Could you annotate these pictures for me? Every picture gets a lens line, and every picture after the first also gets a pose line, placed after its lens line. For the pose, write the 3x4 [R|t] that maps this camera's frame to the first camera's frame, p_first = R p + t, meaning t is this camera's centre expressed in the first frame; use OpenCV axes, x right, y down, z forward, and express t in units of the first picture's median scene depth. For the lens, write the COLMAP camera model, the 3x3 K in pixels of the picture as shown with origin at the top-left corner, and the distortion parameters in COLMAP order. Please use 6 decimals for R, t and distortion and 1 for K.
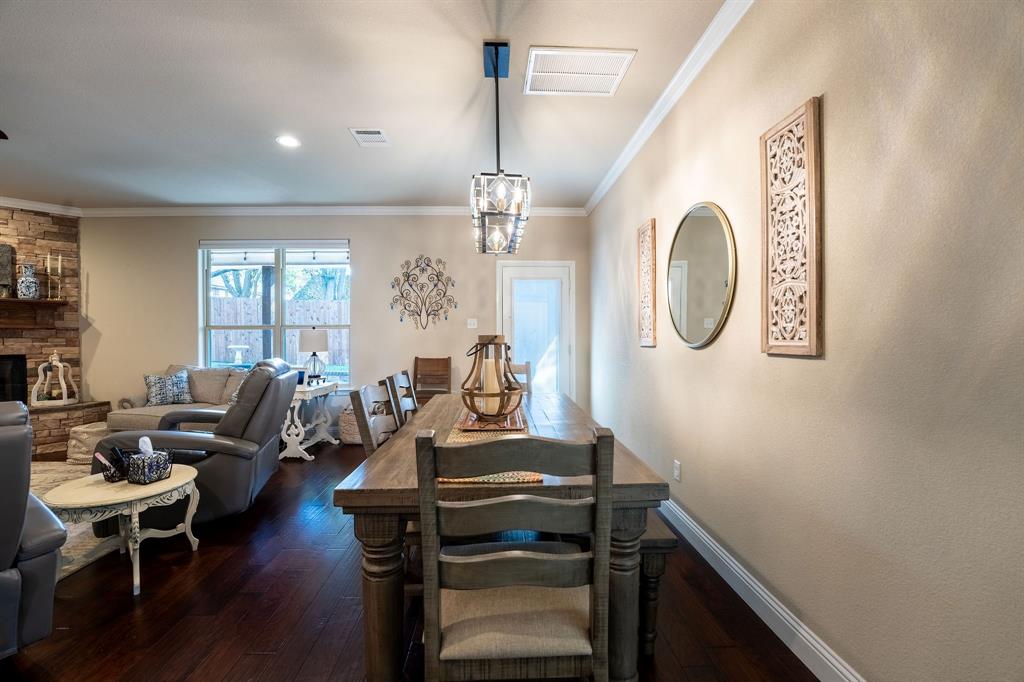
lens RADIAL K [[415.9, 0, 512.0], [0, 415.9, 341.0], [0, 0, 1]] dist [-0.020709, 0.001238]
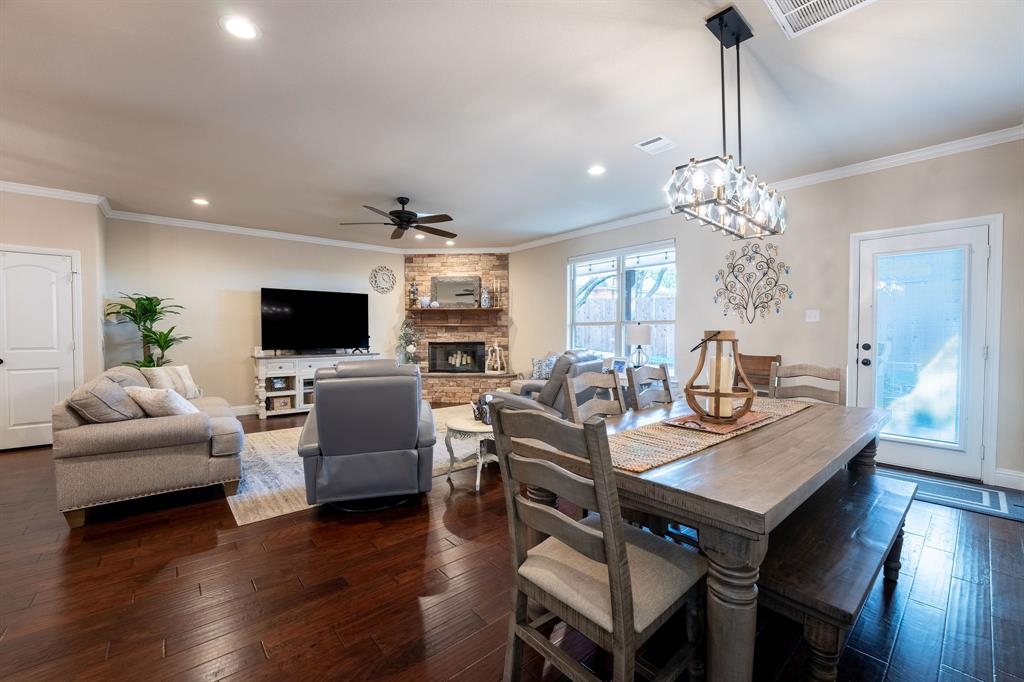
lens RADIAL K [[415.9, 0, 512.0], [0, 415.9, 341.0], [0, 0, 1]] dist [-0.020709, 0.001238]
pose [[0.623969, 0.020348, -0.781185, 0.187490], [-0.010091, 0.999787, 0.017982, -0.001496], [0.781384, -0.003337, 0.624041, 0.030887]]
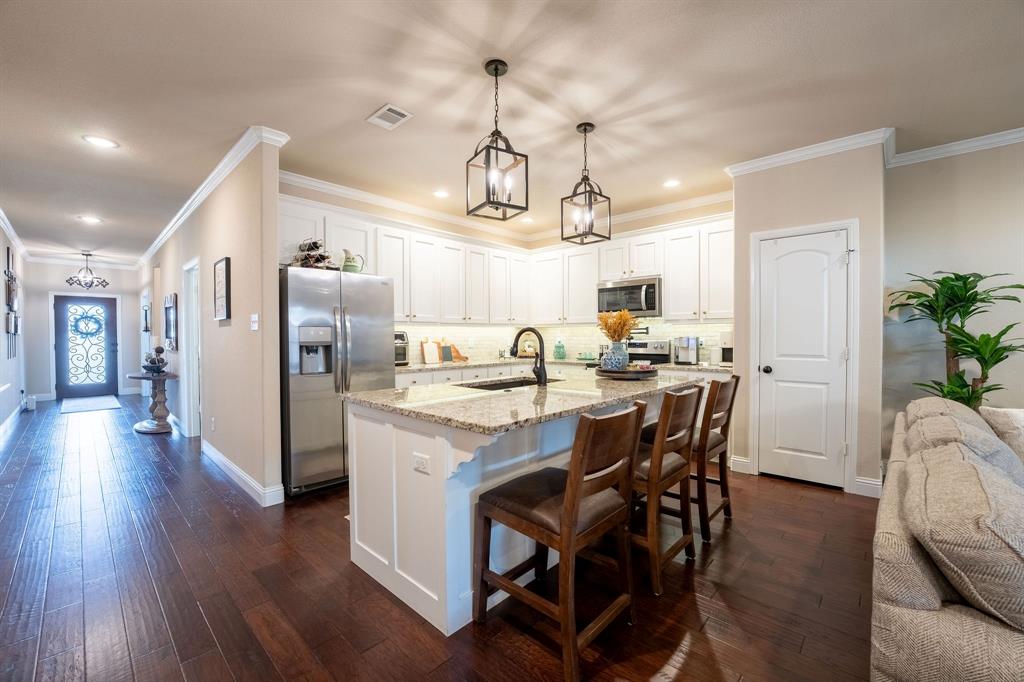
lens RADIAL K [[415.9, 0, 512.0], [0, 415.9, 341.0], [0, 0, 1]] dist [-0.020709, 0.001238]
pose [[-0.702279, 0.018723, -0.711656, -0.335136], [0.000829, 0.999675, 0.025483, -0.002872], [0.711902, 0.017306, -0.702066, -0.099495]]
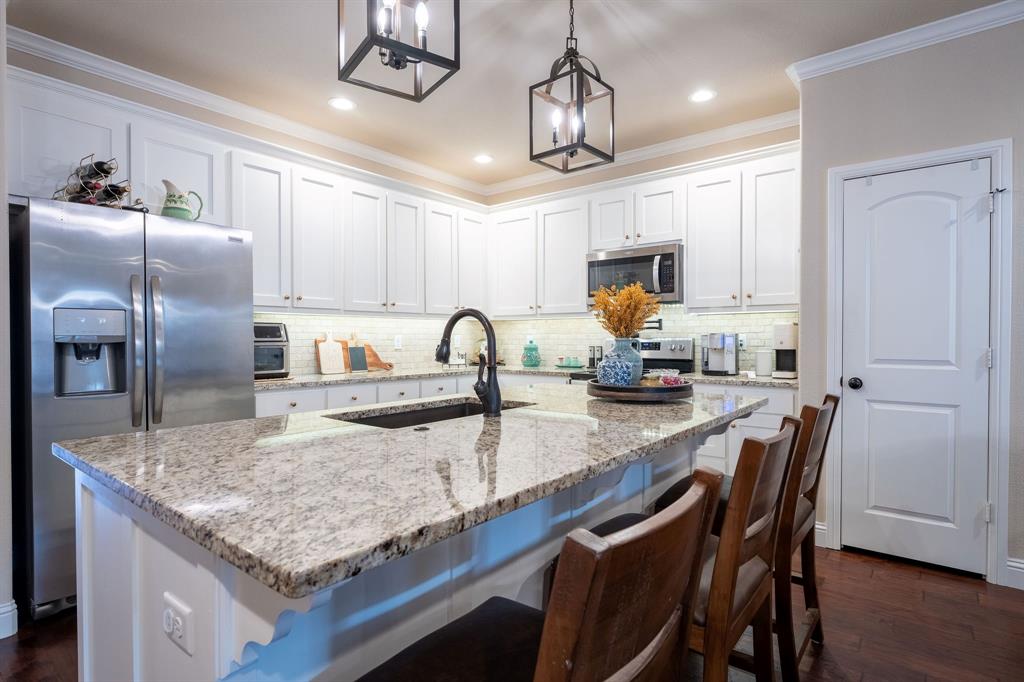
lens RADIAL K [[523.5, 0, 512.0], [0, 523.5, 341.0], [0, 0, 1]] dist [0.000350, -0.000033]
pose [[-0.650874, 0.012898, -0.759076, -0.488096], [-0.003105, 0.999802, 0.019650, 0.009853], [0.759179, 0.015147, -0.650705, -0.209034]]
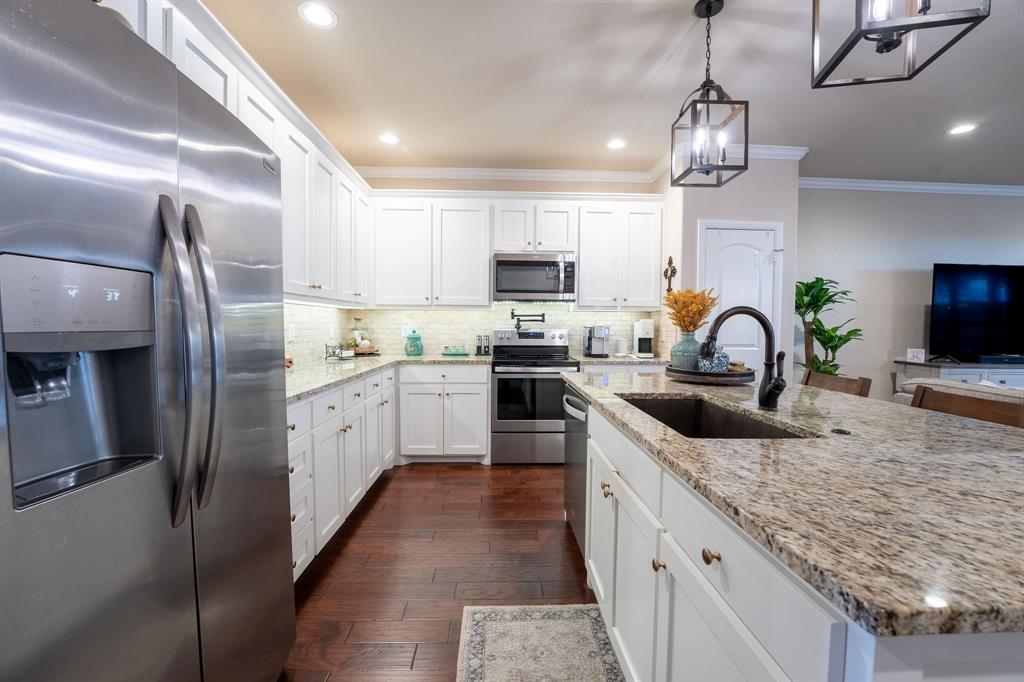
lens RADIAL K [[416.9, 0, 512.0], [0, 416.9, 341.0], [0, 0, 1]] dist [-0.021244, 0.000288]
pose [[0.003308, 0.045265, -0.998970, -0.450752], [-0.020200, 0.998774, 0.045189, 0.008665], [0.999790, 0.020030, 0.004219, -0.686878]]
